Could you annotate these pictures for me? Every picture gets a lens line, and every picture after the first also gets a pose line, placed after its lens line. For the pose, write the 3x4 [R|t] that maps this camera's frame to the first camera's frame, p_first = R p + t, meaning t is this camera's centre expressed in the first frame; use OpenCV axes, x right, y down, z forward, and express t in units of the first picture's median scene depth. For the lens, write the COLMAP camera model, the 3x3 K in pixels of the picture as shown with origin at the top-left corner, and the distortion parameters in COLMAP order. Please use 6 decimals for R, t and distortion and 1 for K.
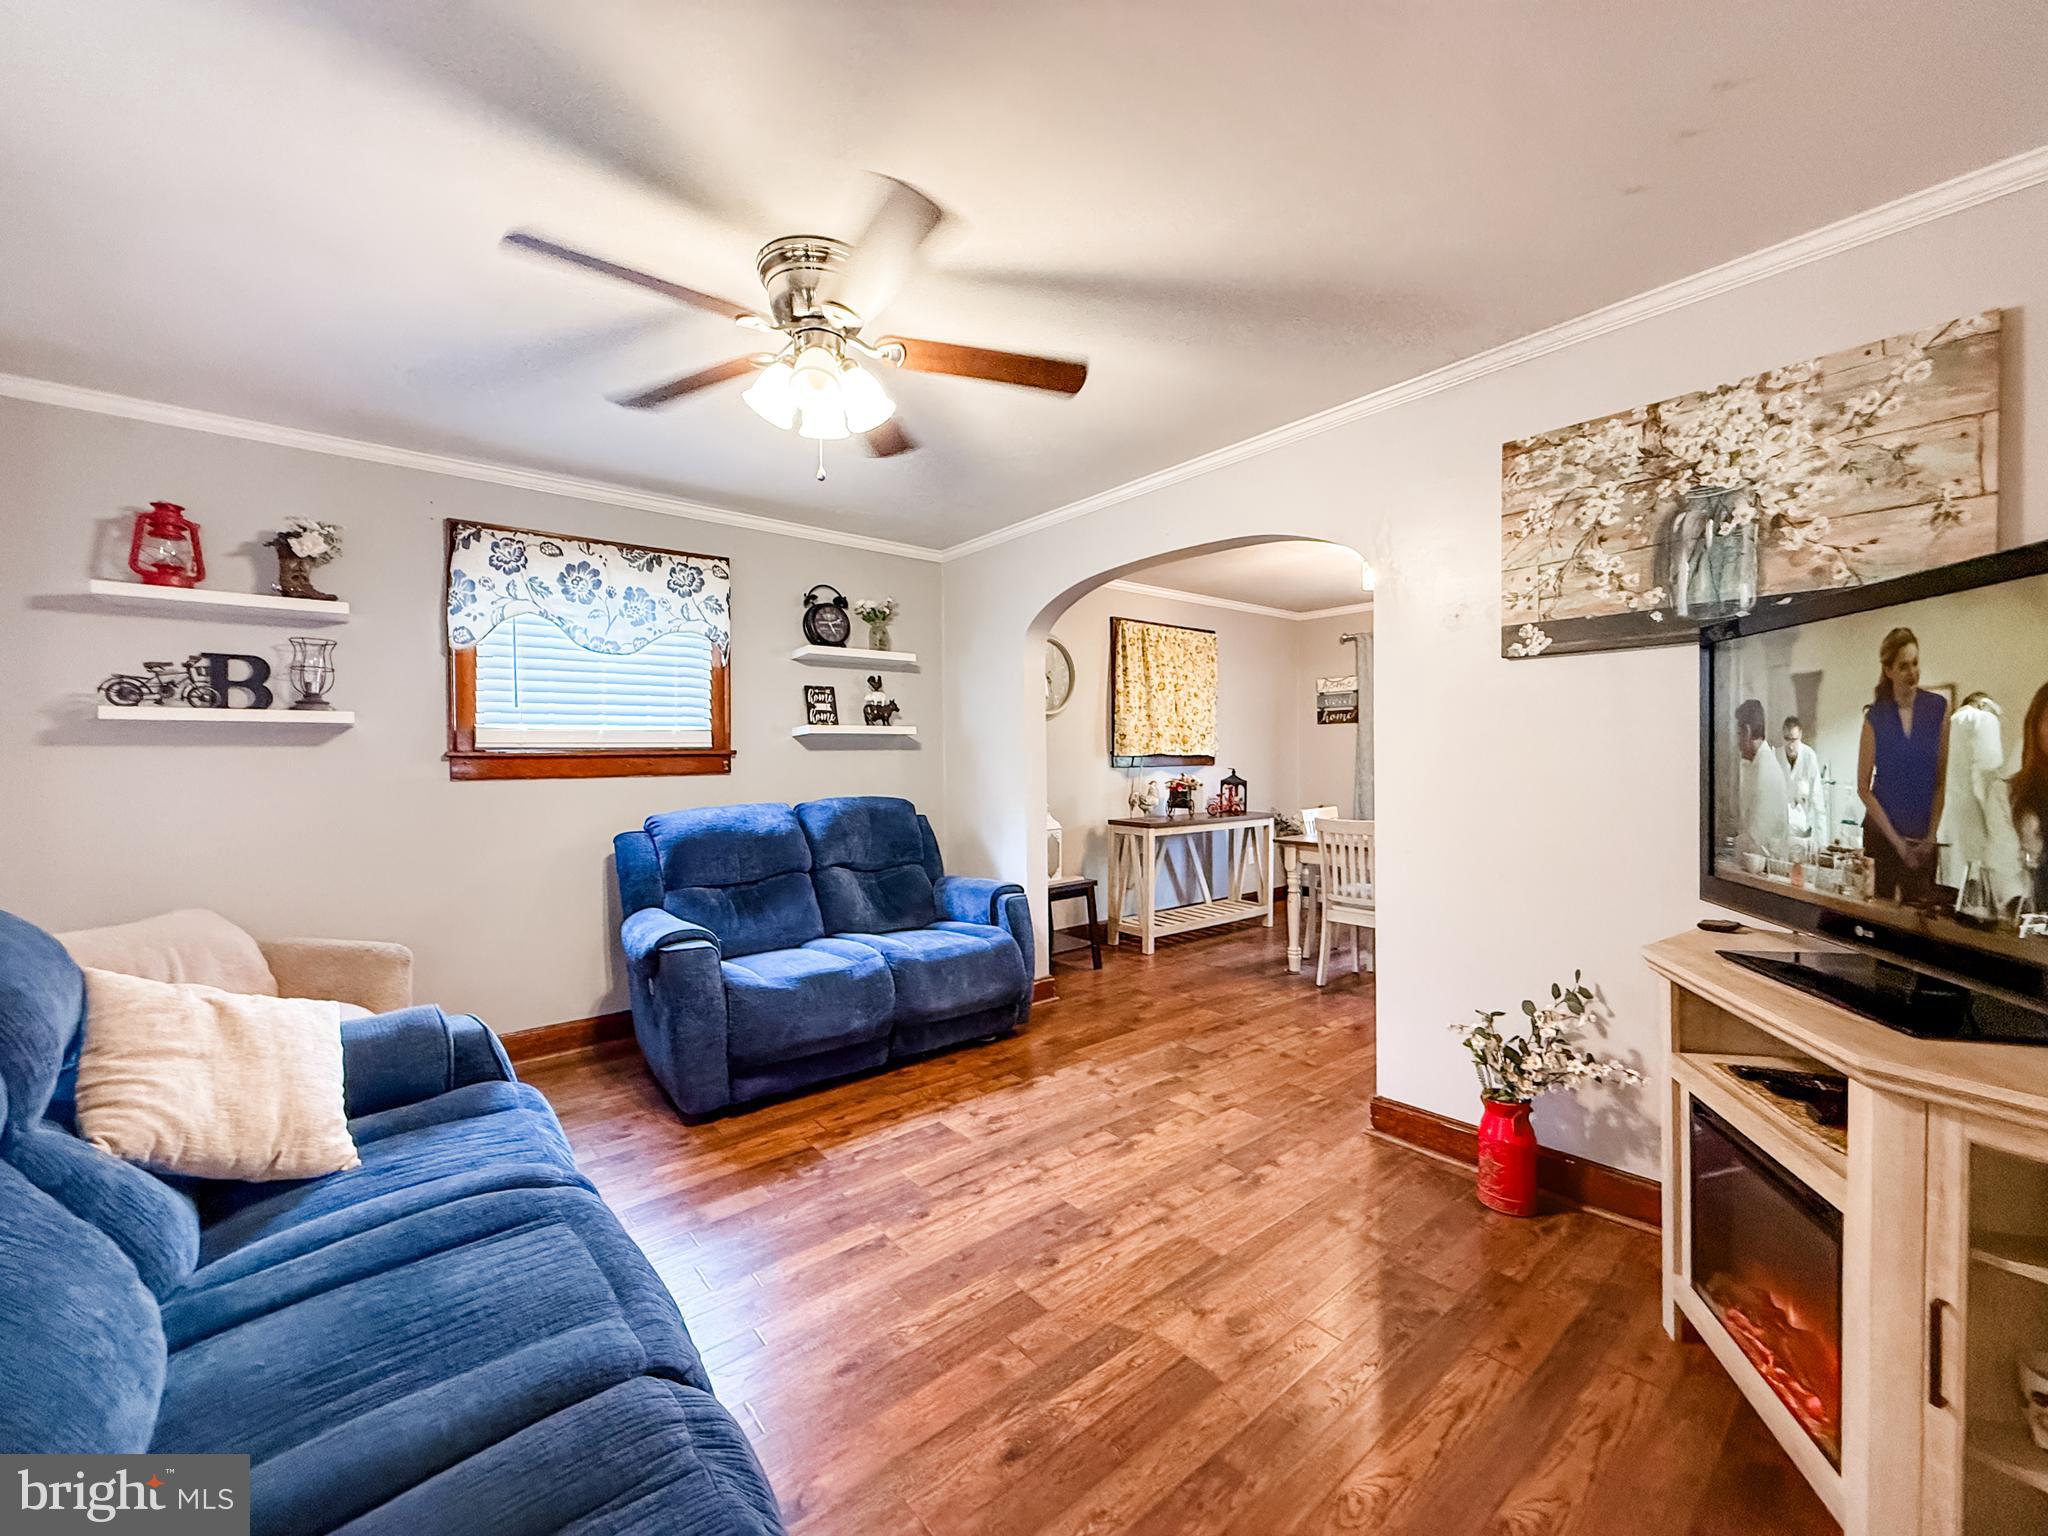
lens RADIAL K [[816.6, 0, 1020.8], [0, 816.6, 766.3], [0, 0, 1]] dist [-0.001396, 0.000551]
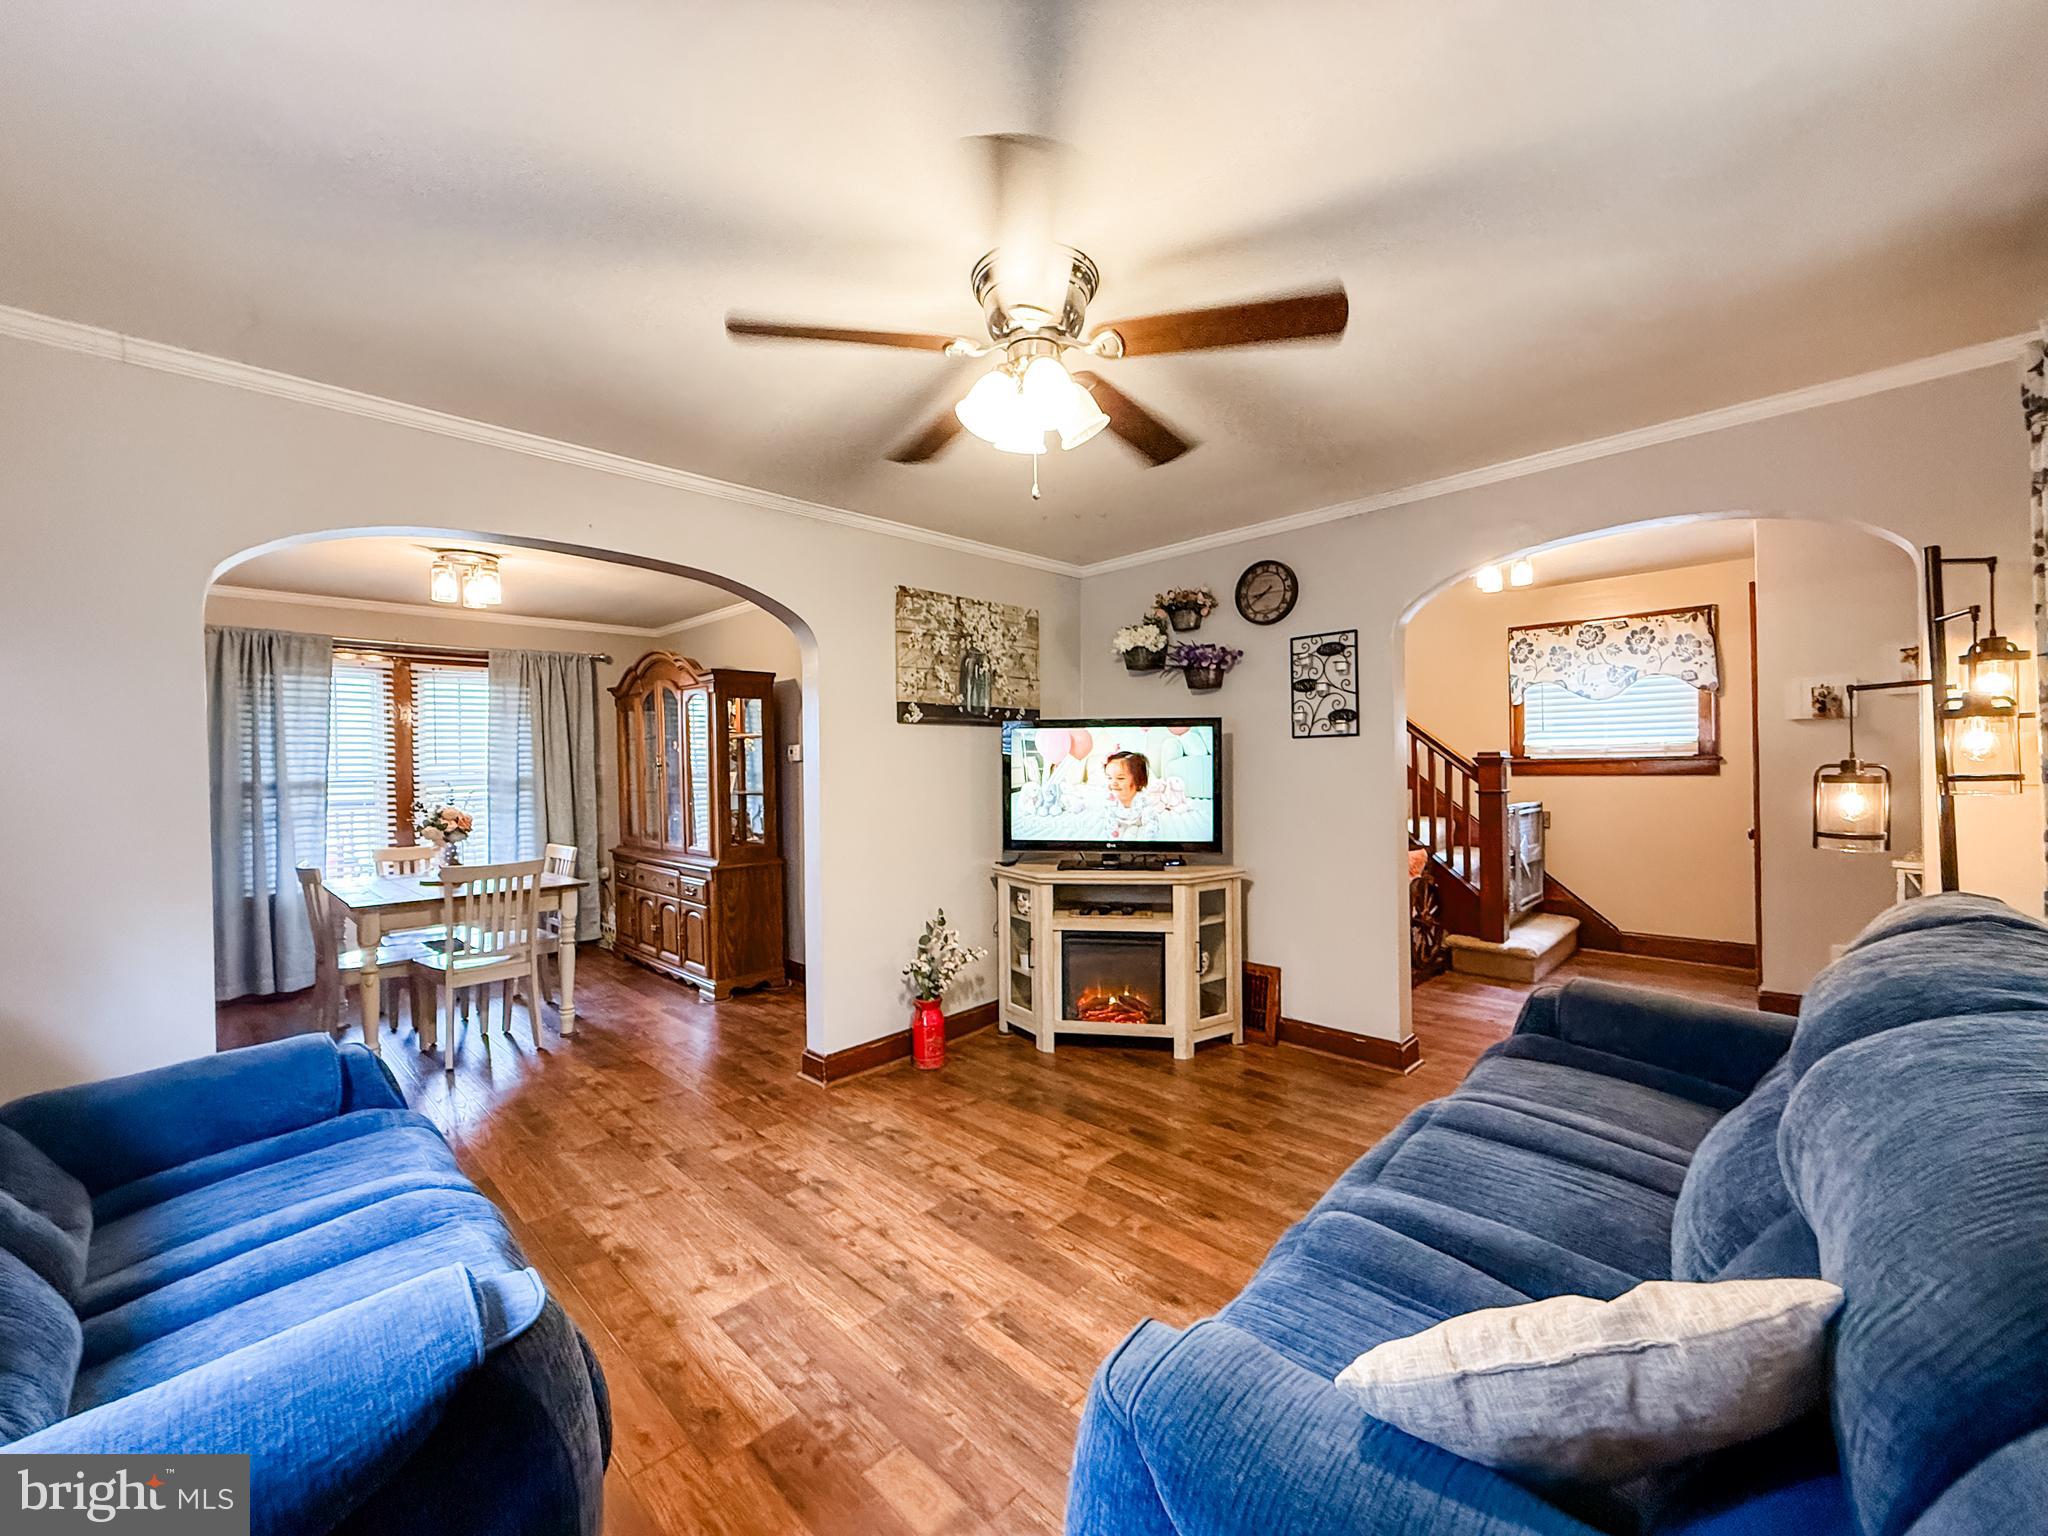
lens RADIAL K [[816.6, 0, 1020.8], [0, 816.6, 766.3], [0, 0, 1]] dist [-0.001396, 0.000551]
pose [[-0.107063, 0.009679, 0.994205, -1.049610], [0.029615, 0.999540, -0.006542, -0.033276], [-0.993811, 0.028743, -0.107300, 1.007385]]
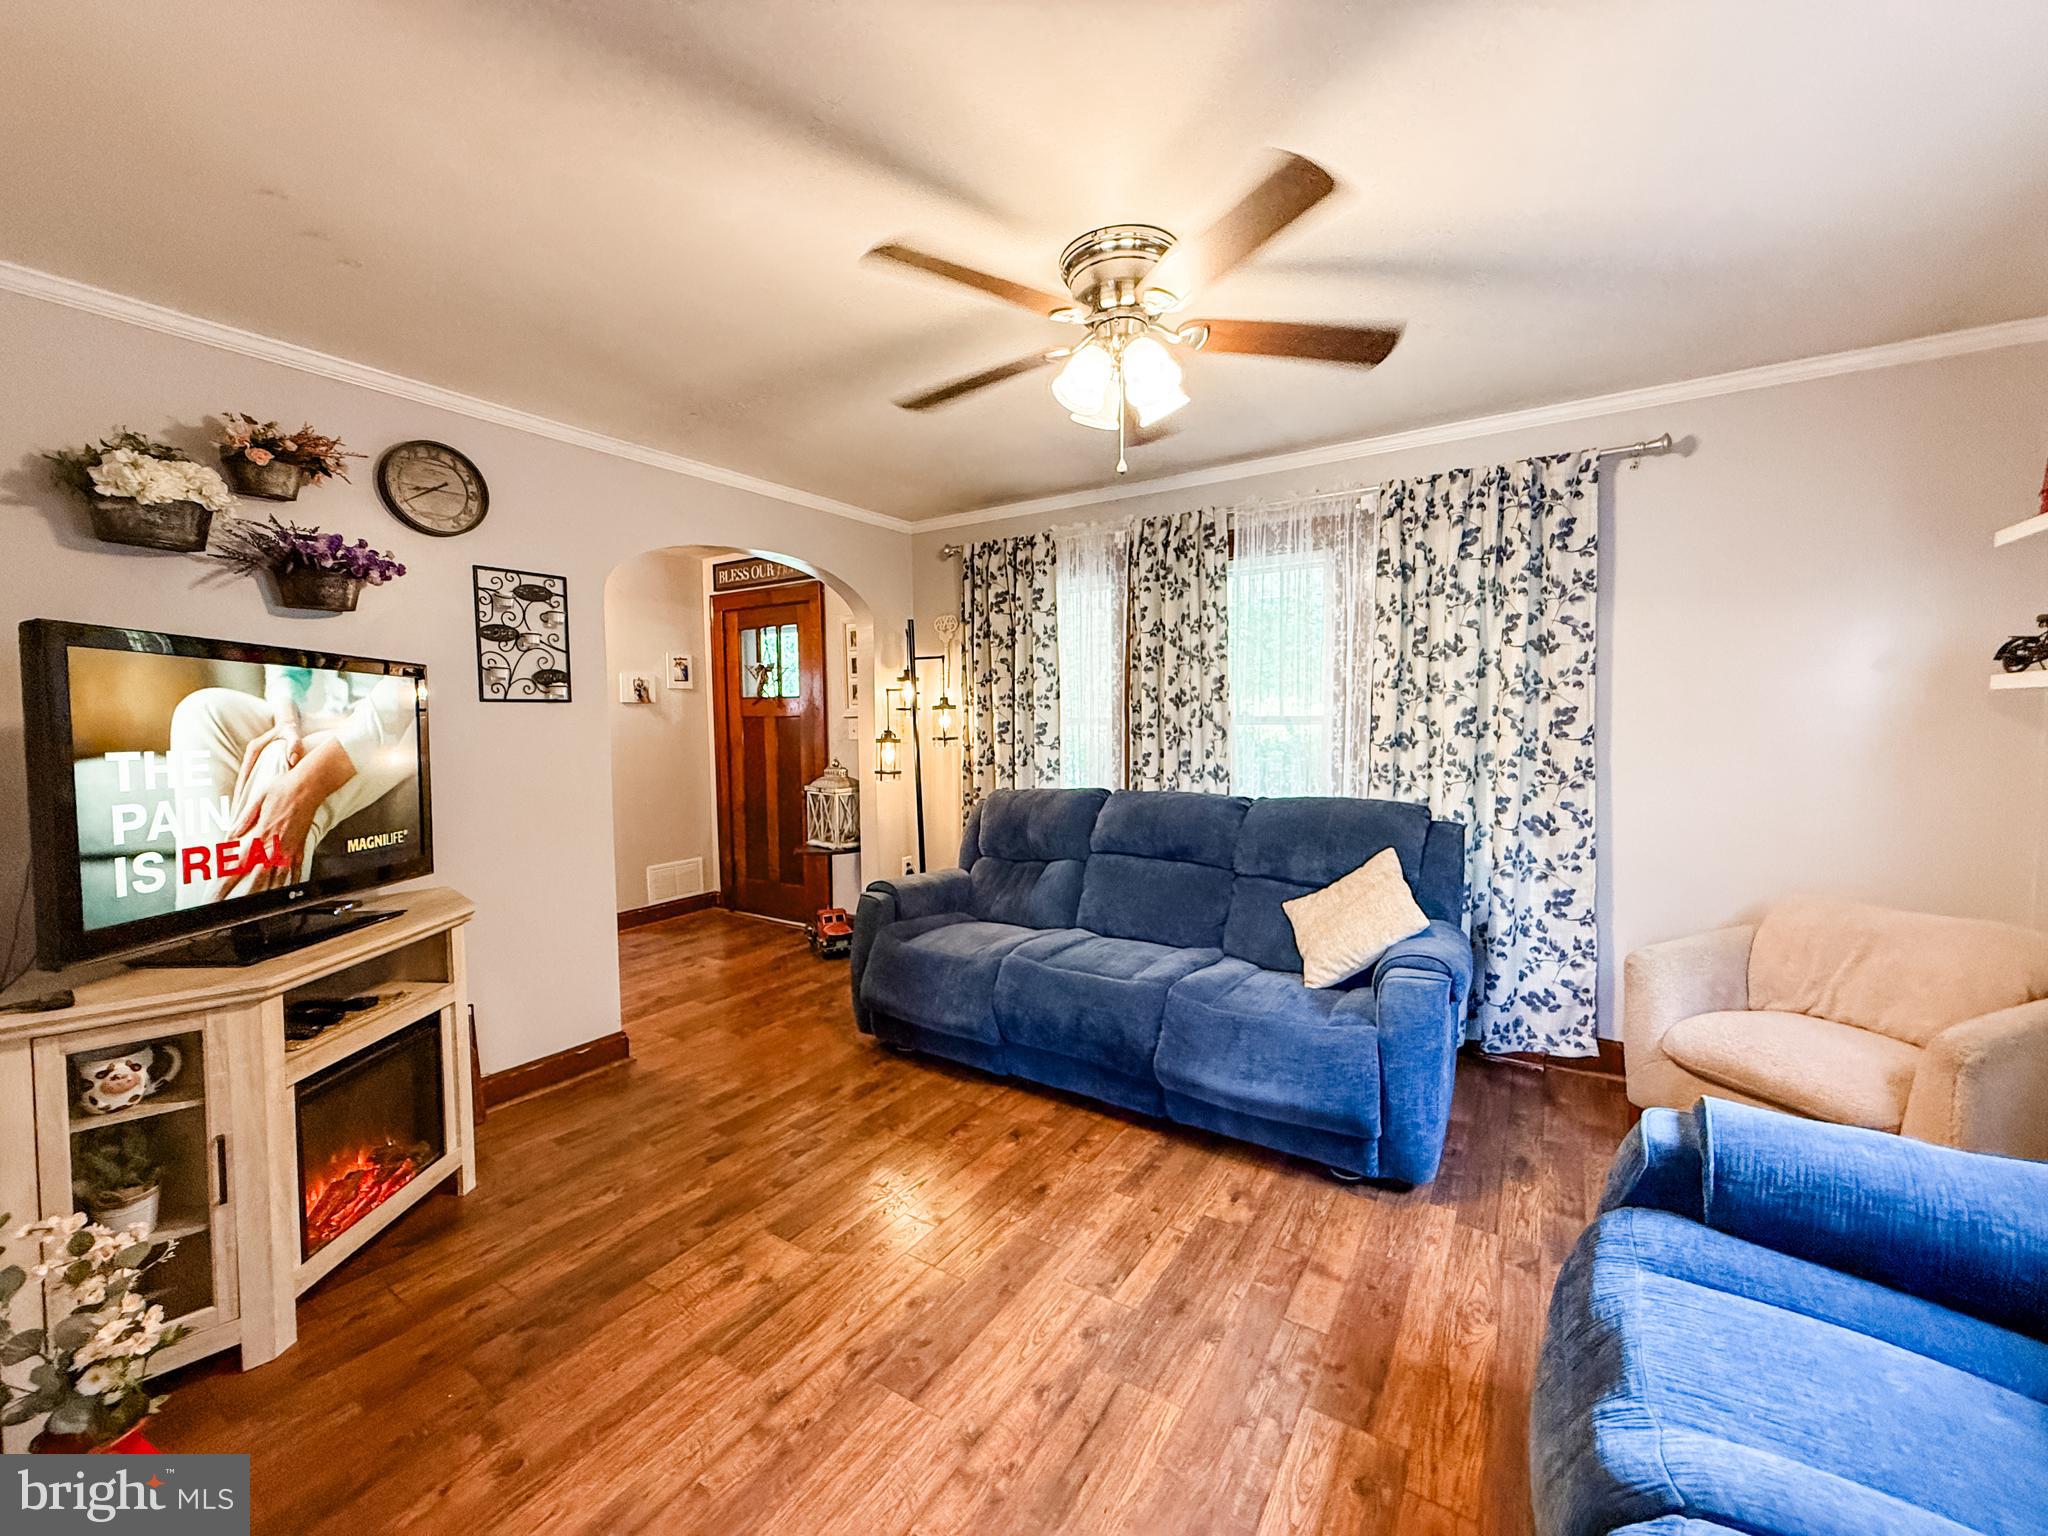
lens RADIAL K [[816.6, 0, 1020.8], [0, 816.6, 766.3], [0, 0, 1]] dist [-0.001396, 0.000551]
pose [[-0.952306, 0.035552, -0.303067, 0.165926], [0.015291, 0.997502, 0.068966, -0.059860], [0.304762, 0.061042, -0.950470, 1.719467]]
